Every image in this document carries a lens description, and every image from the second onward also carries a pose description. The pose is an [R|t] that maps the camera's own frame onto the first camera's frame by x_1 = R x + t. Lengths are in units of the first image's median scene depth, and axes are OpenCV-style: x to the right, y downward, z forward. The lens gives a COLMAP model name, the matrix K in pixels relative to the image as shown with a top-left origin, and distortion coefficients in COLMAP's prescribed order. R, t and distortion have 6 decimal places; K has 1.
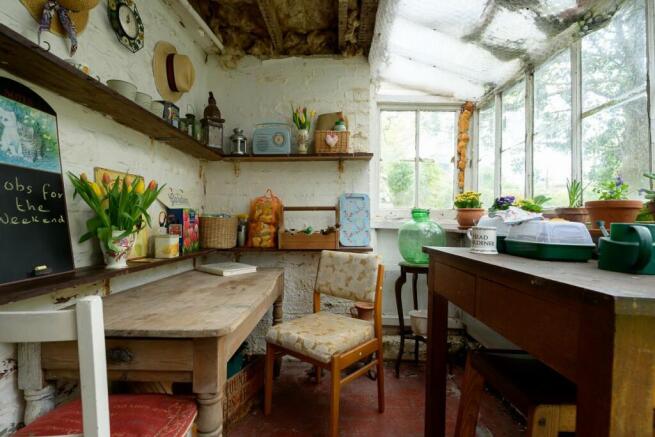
lens RADIAL K [[311.2, 0, 327.3], [0, 311.2, 219.2], [0, 0, 1]] dist [0.000836, 0.000323]
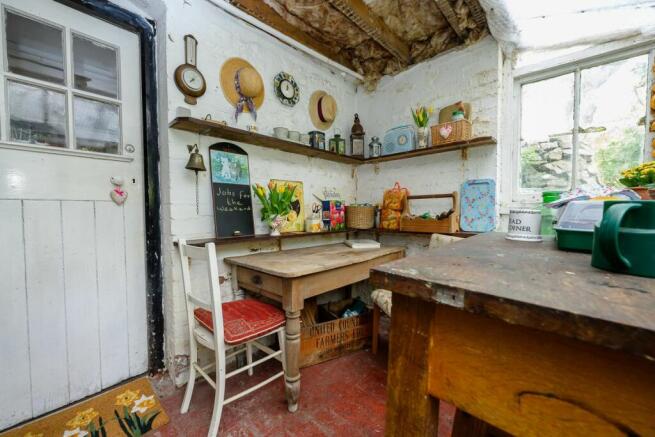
lens RADIAL K [[259.9, 0, 329.8], [0, 259.9, 219.9], [0, 0, 1]] dist [0.000661, -0.000929]
pose [[0.754823, 0.013025, -0.655800, 0.296922], [0.015774, 0.999153, 0.038000, 0.008731], [0.655739, -0.039028, 0.753978, 0.050287]]
